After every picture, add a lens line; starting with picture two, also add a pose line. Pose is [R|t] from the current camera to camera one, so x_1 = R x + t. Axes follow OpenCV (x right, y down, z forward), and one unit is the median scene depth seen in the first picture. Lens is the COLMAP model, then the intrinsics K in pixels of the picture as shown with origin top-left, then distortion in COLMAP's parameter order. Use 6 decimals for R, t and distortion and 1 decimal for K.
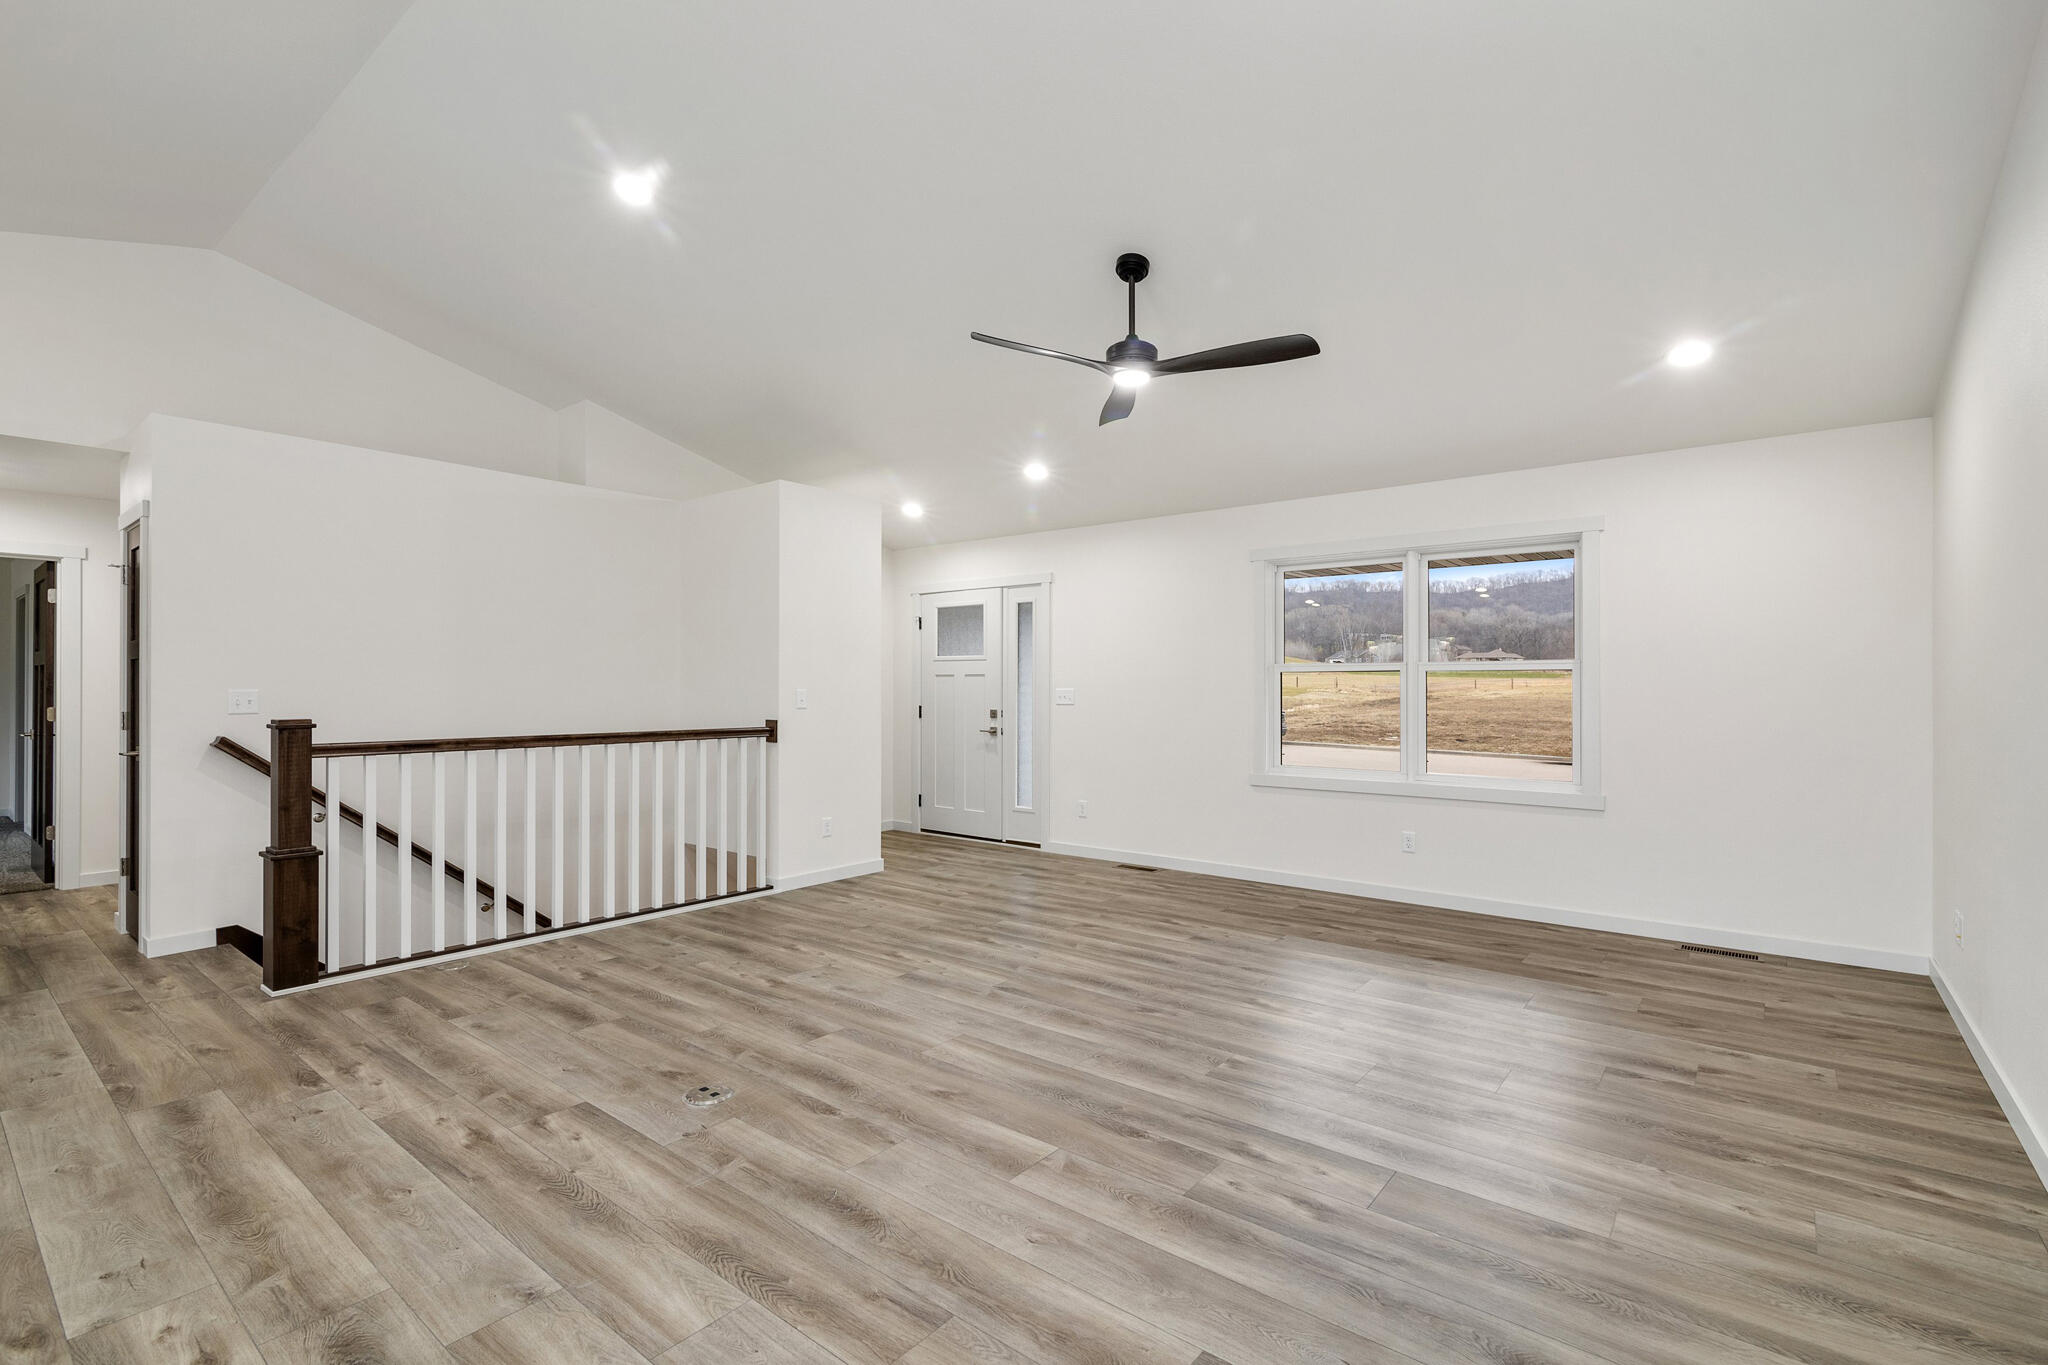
lens RADIAL K [[939.5, 0, 1022.4], [0, 939.5, 679.7], [0, 0, 1]] dist [-0.008893, 0.001236]
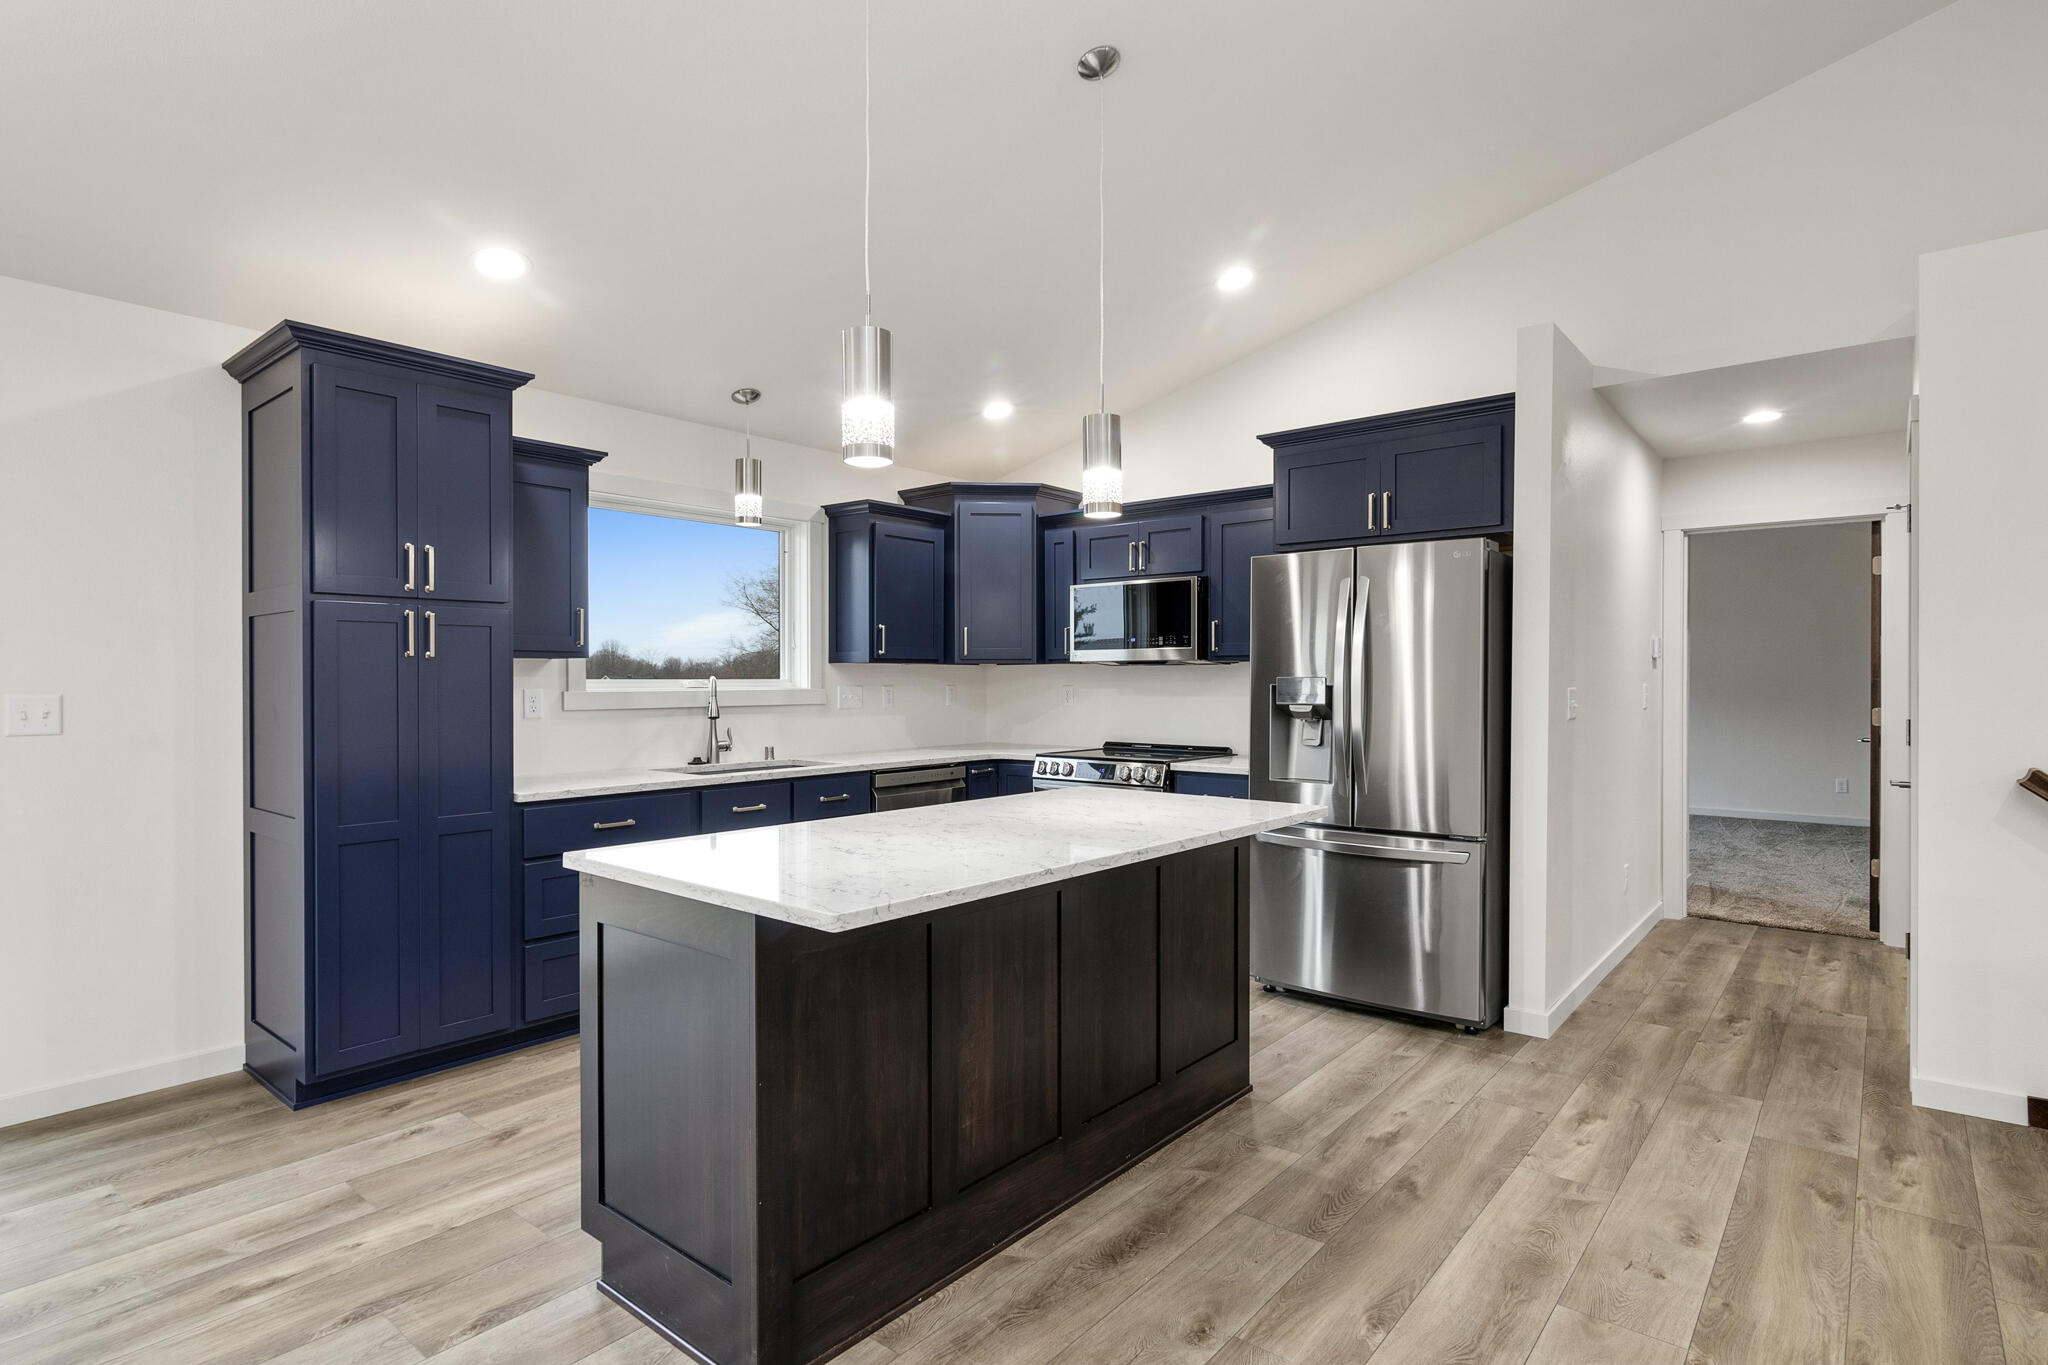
lens RADIAL K [[1041.8, 0, 1013.2], [0, 1041.8, 683.4], [0, 0, 1]] dist [0.000951, 0.000595]
pose [[-0.018991, 0.003786, -0.999812, -0.227704], [0.008825, 0.999955, 0.003619, -0.000767], [0.999781, -0.008755, -0.019024, 0.435870]]
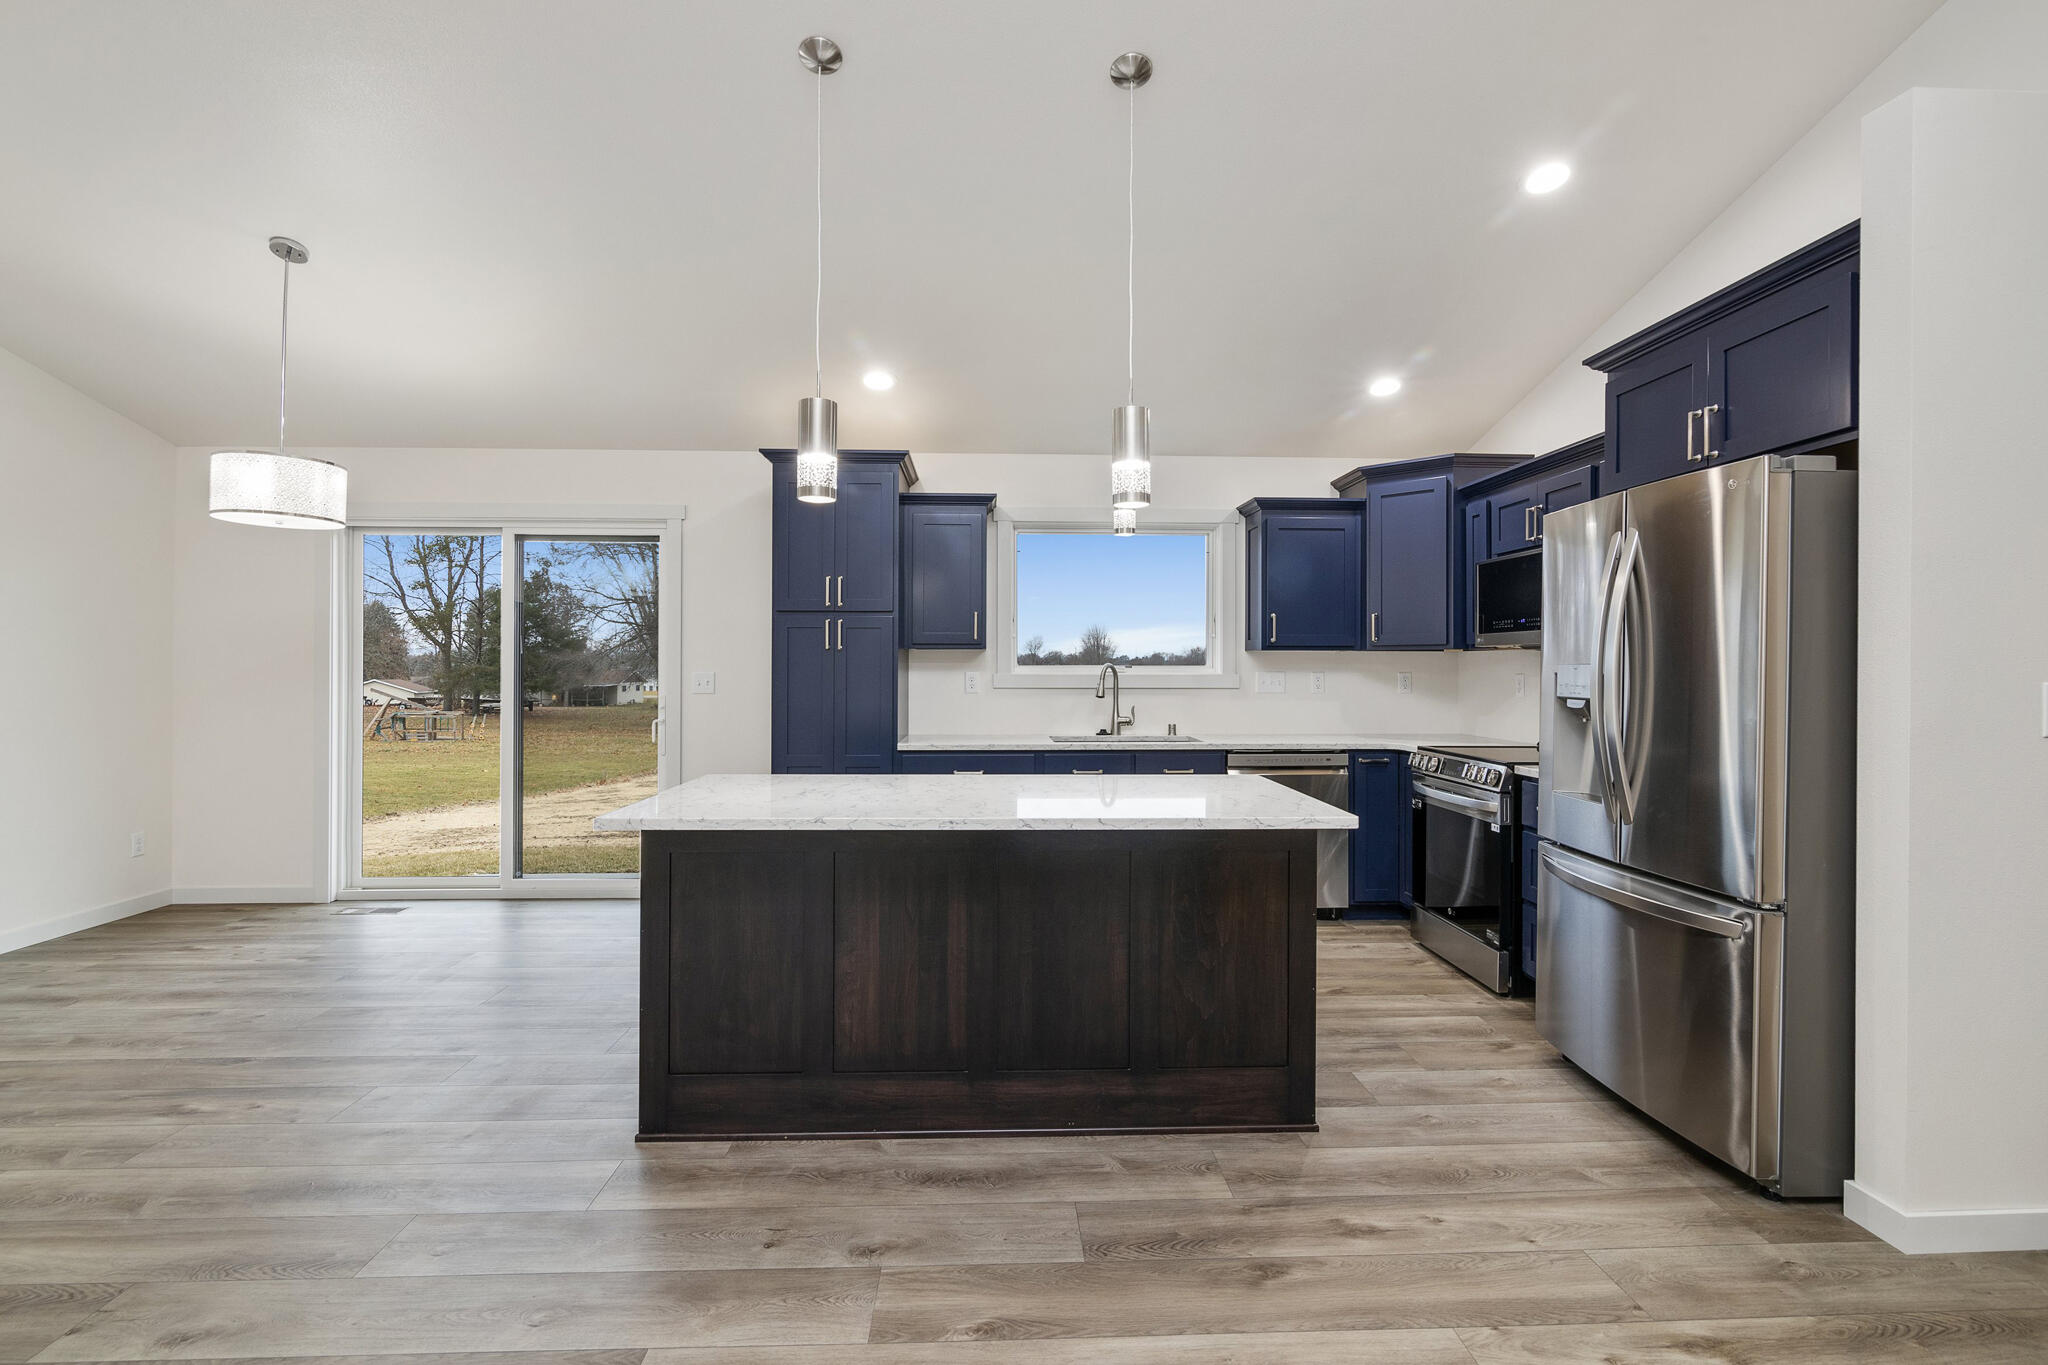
lens RADIAL K [[939.5, 0, 1024.9], [0, 939.5, 660.3], [0, 0, 1]] dist [-0.008893, 0.001236]
pose [[-0.750186, -0.006770, -0.661193, -0.468165], [0.001352, 0.999930, -0.011772, 0.004439], [0.661226, -0.009725, -0.750124, 0.968646]]
